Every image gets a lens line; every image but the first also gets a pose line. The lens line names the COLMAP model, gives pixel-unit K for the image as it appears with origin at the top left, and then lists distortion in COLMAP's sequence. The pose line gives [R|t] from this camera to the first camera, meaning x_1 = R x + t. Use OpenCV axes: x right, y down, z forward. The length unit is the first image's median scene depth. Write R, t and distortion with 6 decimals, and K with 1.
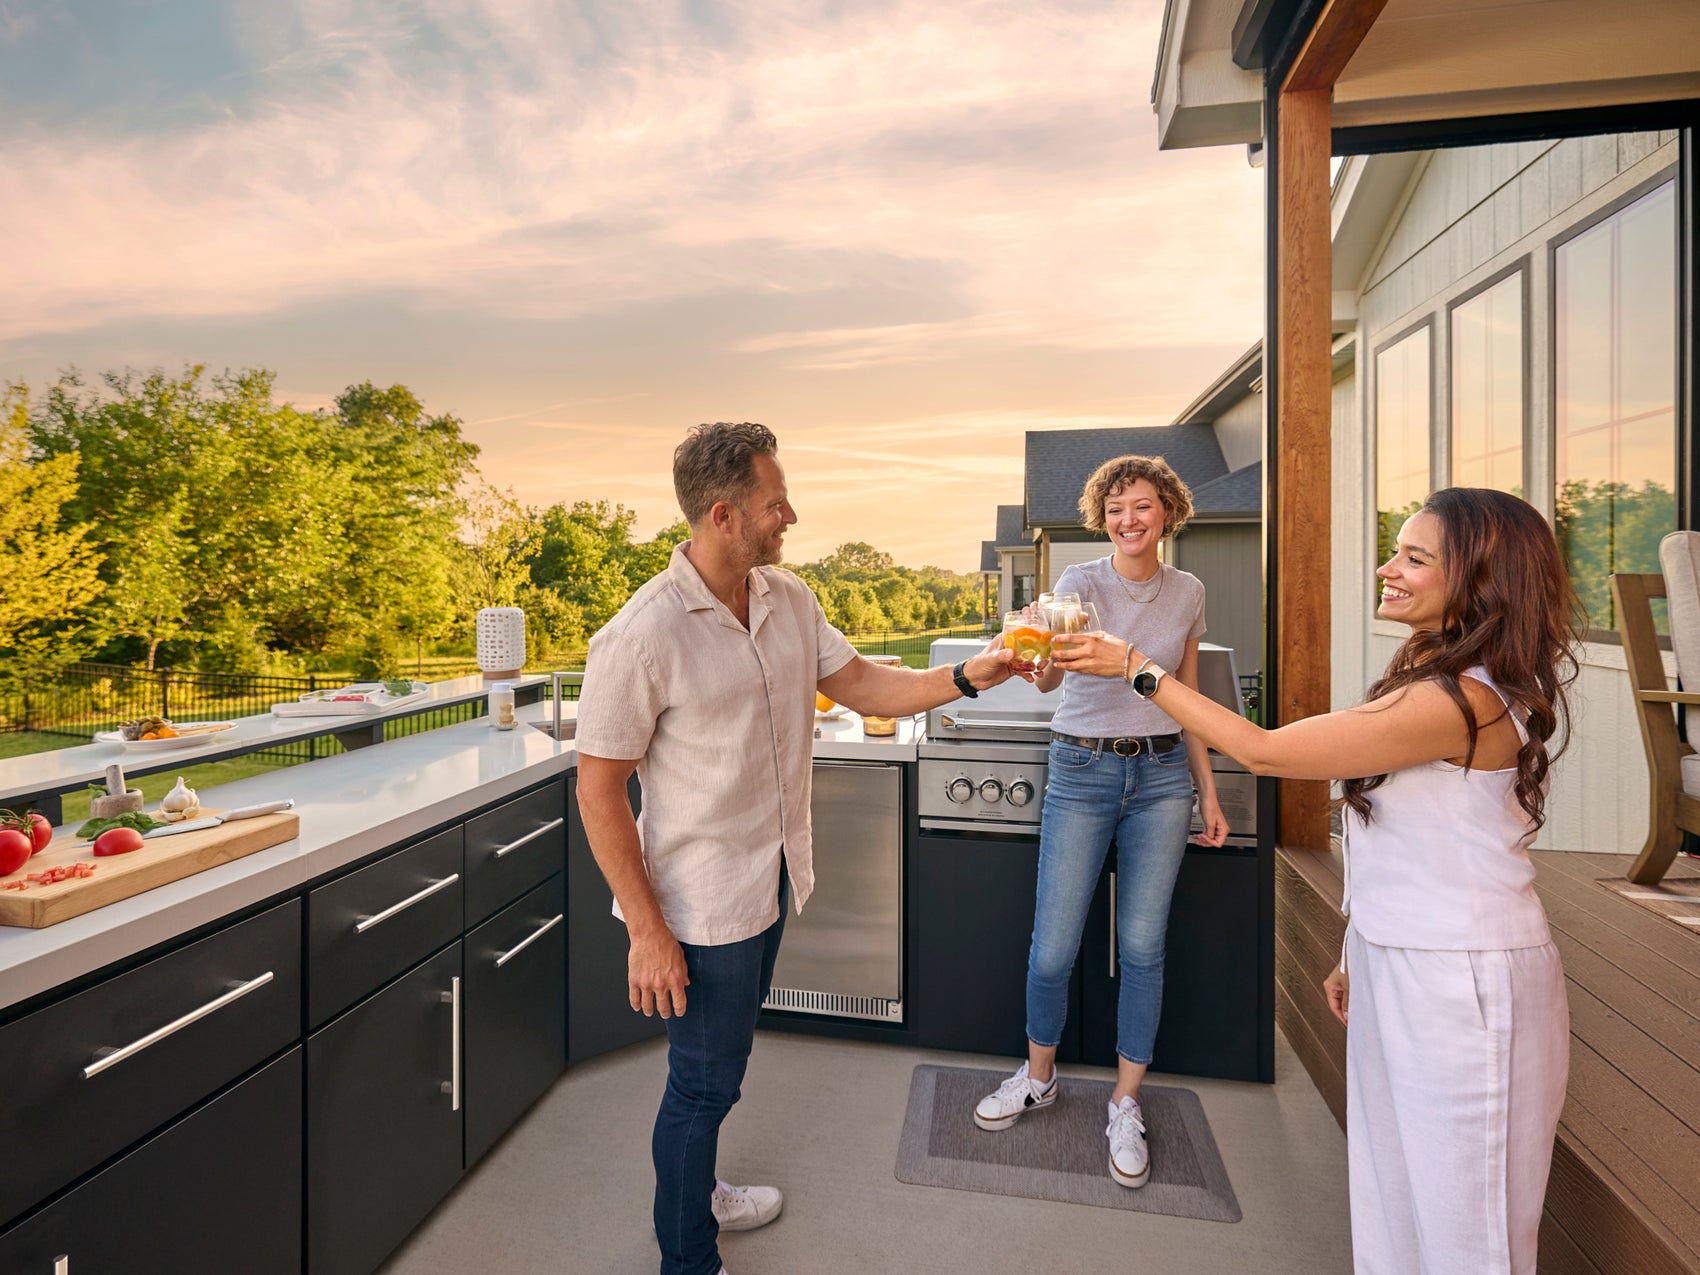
lens RADIAL K [[854.8, 0, 852.0], [0, 854.8, 585.5], [0, 0, 1]] dist [-0.000664, -0.000274]
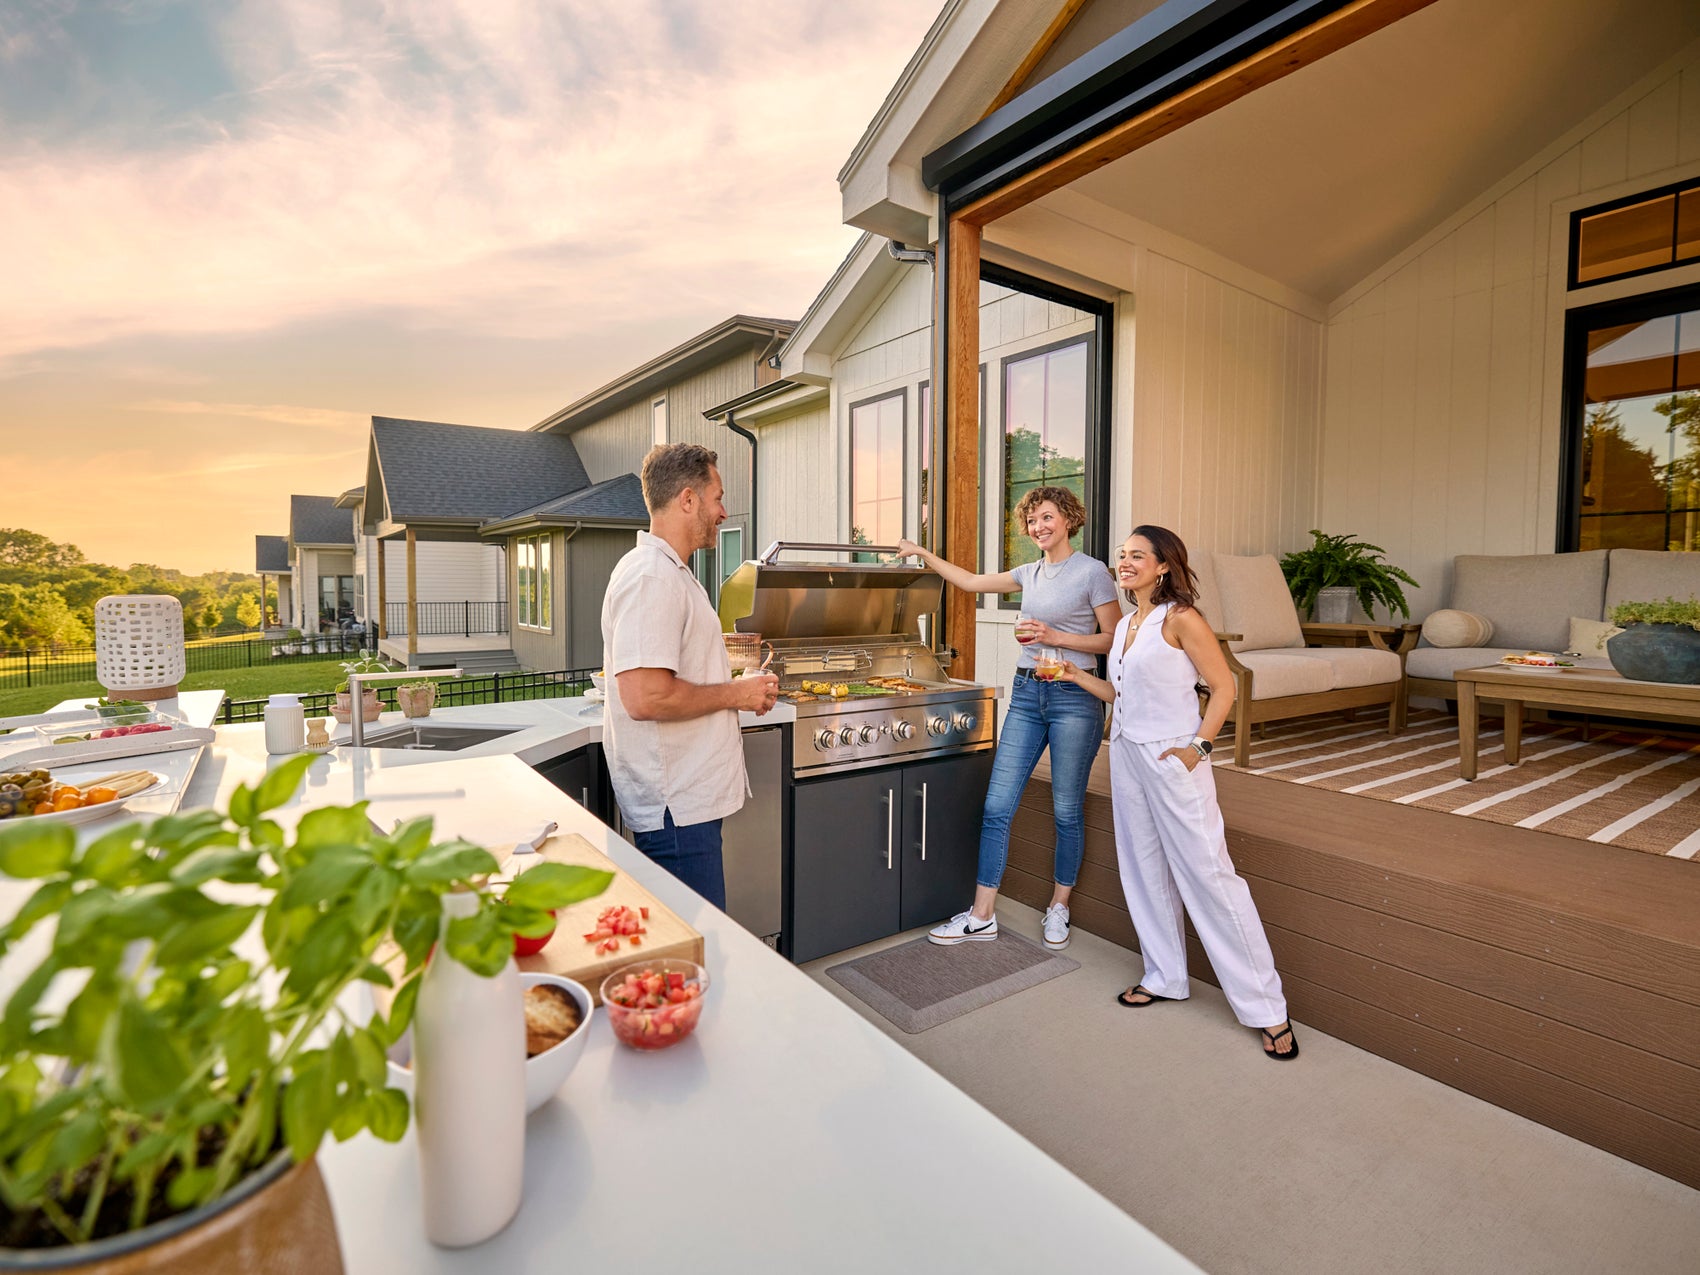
lens RADIAL K [[816.4, 0, 847.9], [0, 816.4, 629.9], [0, 0, 1]] dist [0.000484, 0.000296]
pose [[0.690767, -0.037526, 0.722103, -0.503698], [0.001163, 0.998709, 0.050788, 0.021555], [-0.723076, -0.034243, 0.689919, 0.152073]]
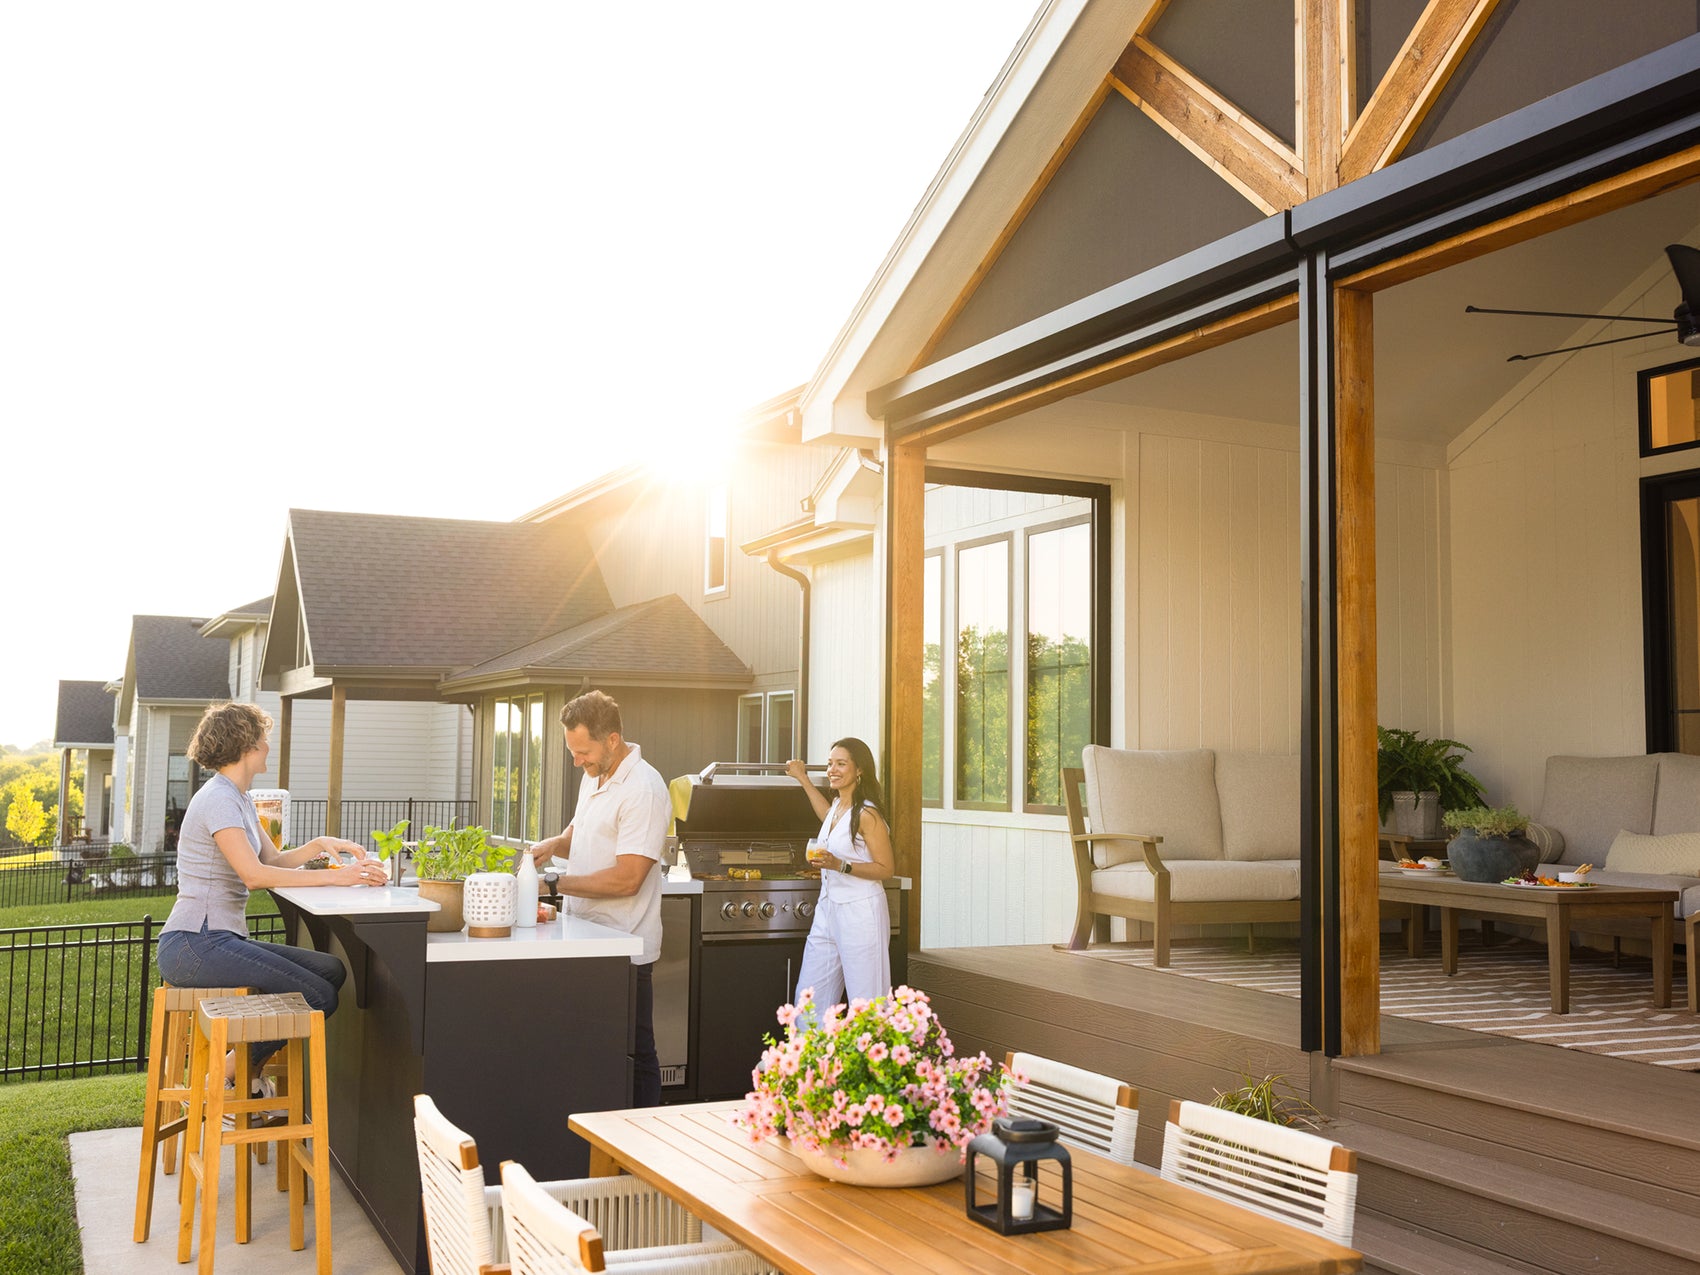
lens RADIAL K [[1777.6, 0, 850.0], [0, 1777.6, 637.5], [0, 0, 1]] dist [-0.001931, 0.005761]
pose [[0.811685, 0.053724, 0.581620, -1.133067], [-0.008972, 0.996790, -0.079552, 0.008874], [-0.584027, 0.059353, 0.809561, -1.214242]]
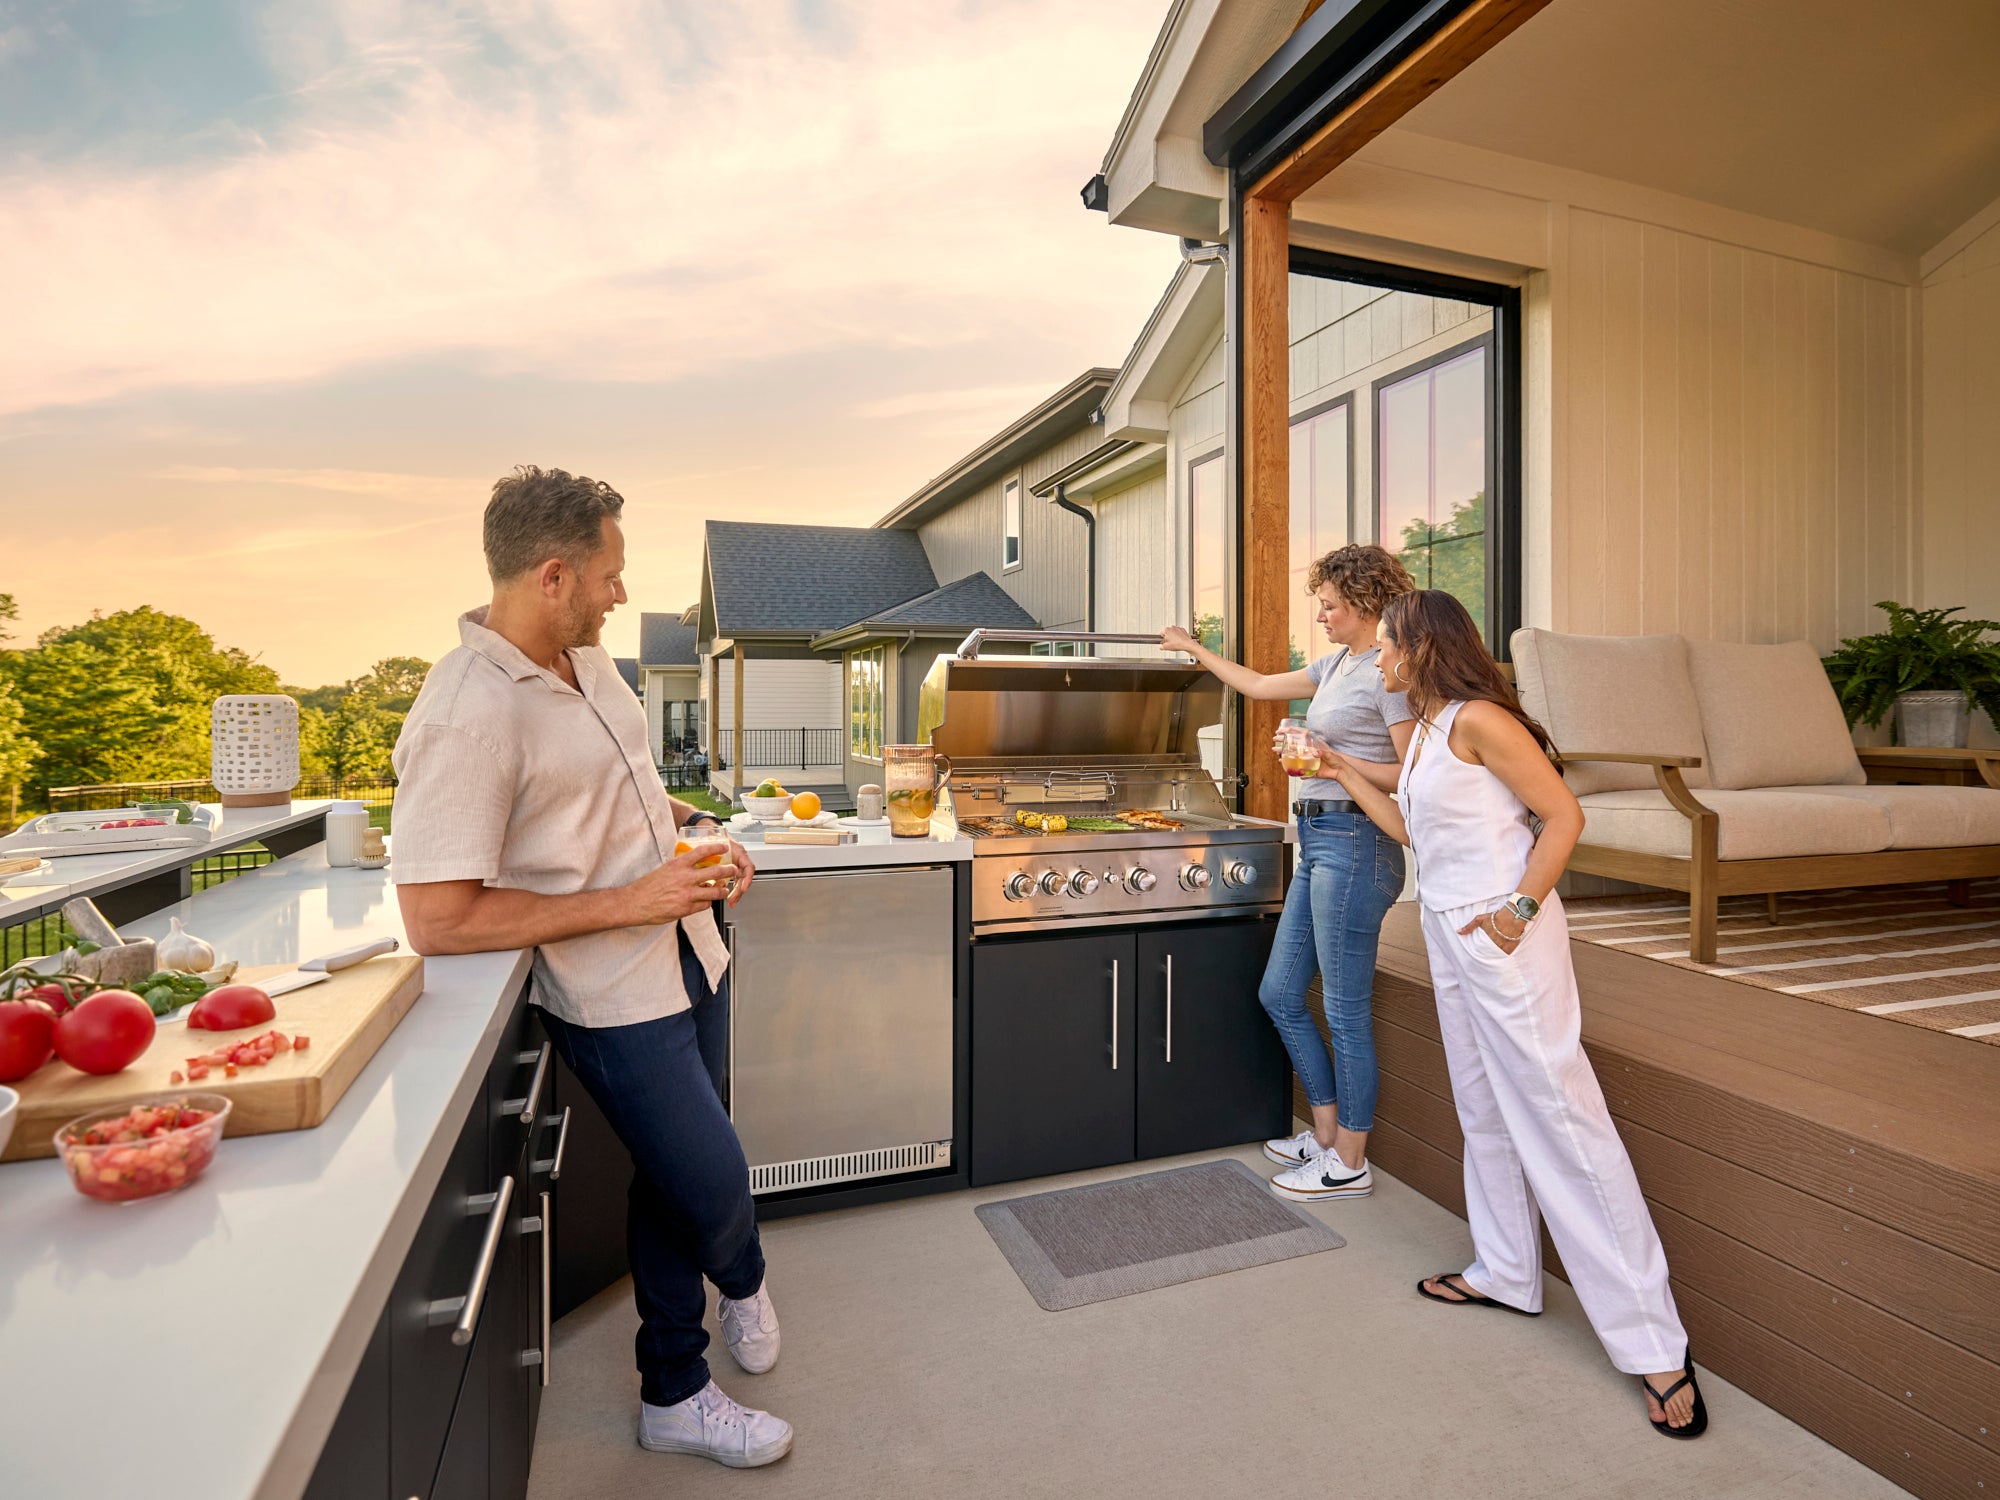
lens RADIAL K [[1035.0, 0, 1001.5], [0, 1035.0, 717.6], [0, 0, 1]] dist [-0.001506, -0.000613]
pose [[0.861734, -0.003786, 0.507346, -0.331227], [0.003860, 0.999992, 0.000908, 0.045624], [-0.507345, 0.001176, 0.861742, 0.056951]]
